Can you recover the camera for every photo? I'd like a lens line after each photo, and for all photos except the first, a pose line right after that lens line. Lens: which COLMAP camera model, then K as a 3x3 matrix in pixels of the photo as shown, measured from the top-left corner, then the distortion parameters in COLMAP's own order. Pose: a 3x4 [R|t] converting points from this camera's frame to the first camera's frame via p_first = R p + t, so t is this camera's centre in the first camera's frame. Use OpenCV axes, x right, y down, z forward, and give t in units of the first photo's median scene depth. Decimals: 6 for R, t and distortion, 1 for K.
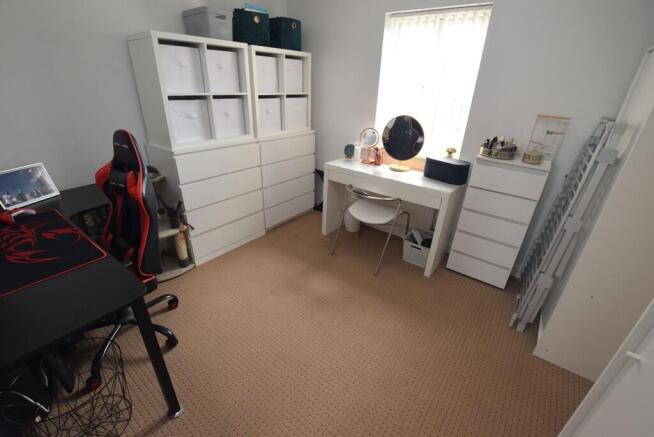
lens RADIAL K [[289.3, 0, 326.6], [0, 289.3, 222.2], [0, 0, 1]] dist [-0.040833, 0.008275]
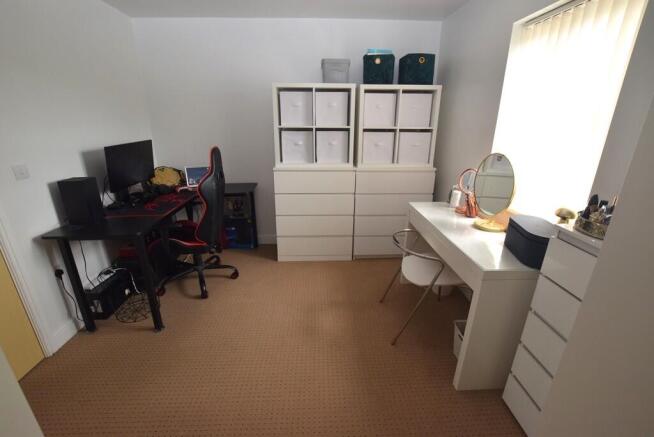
lens RADIAL K [[289.3, 0, 326.6], [0, 289.3, 222.2], [0, 0, 1]] dist [-0.040833, 0.008275]
pose [[0.639050, 0.223463, -0.735989, 0.530706], [-0.317319, 0.948238, 0.012382, -0.082191], [0.700659, 0.225631, 0.676881, 0.253312]]
